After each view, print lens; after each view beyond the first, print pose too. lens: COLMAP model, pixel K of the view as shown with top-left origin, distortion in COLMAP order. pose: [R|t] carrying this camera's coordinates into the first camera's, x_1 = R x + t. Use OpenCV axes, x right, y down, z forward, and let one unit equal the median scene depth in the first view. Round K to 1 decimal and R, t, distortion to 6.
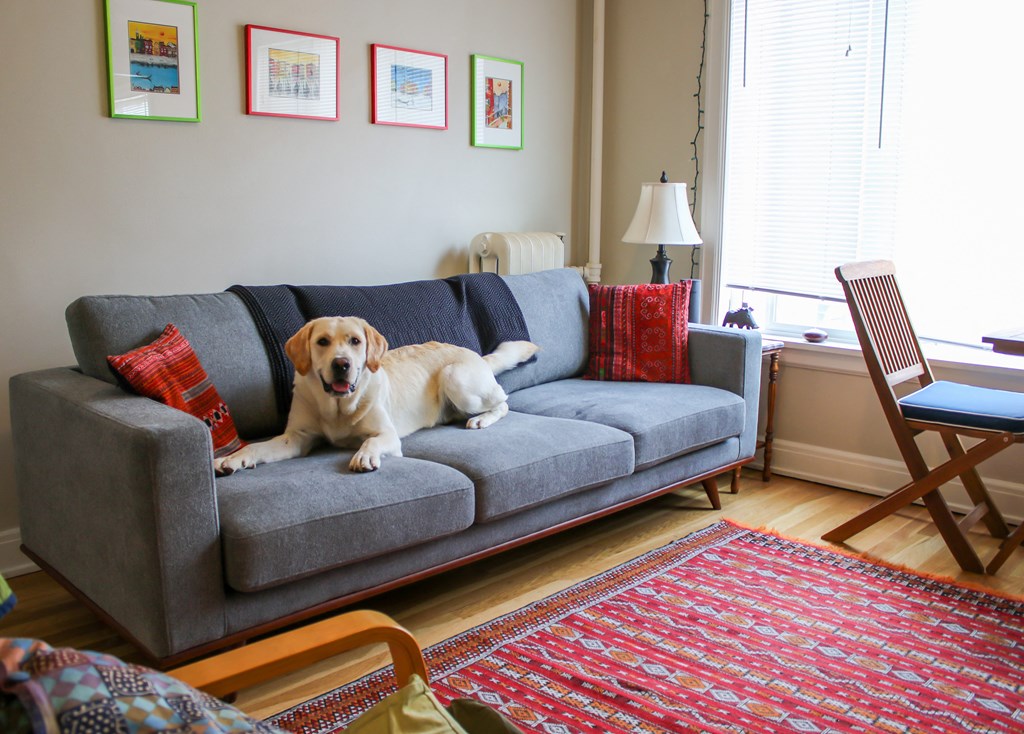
lens RADIAL K [[953.3, 0, 512.1], [0, 953.3, 364.0], [0, 0, 1]] dist [-0.005735, 0.000000]
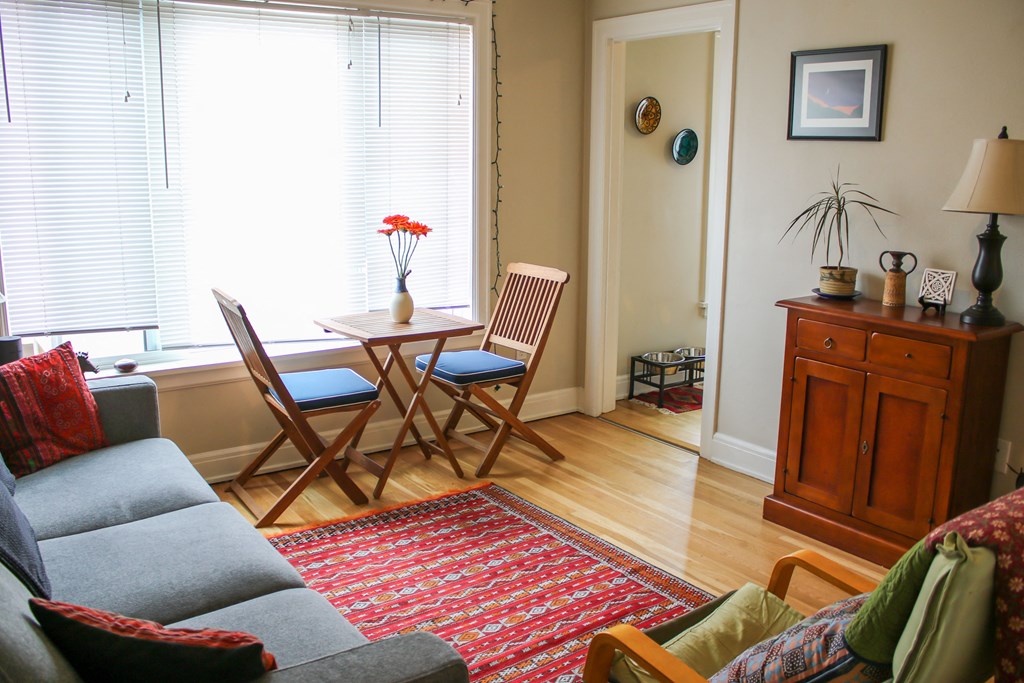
lens RADIAL K [[940.2, 0, 511.9], [0, 940.2, 343.5], [0, 0, 1]] dist [-0.014202, 0.000000]
pose [[0.184193, -0.212176, 0.959716, -0.795046], [0.146812, 0.971407, 0.186584, -0.246458], [-0.971864, 0.106531, 0.210077, 0.500795]]
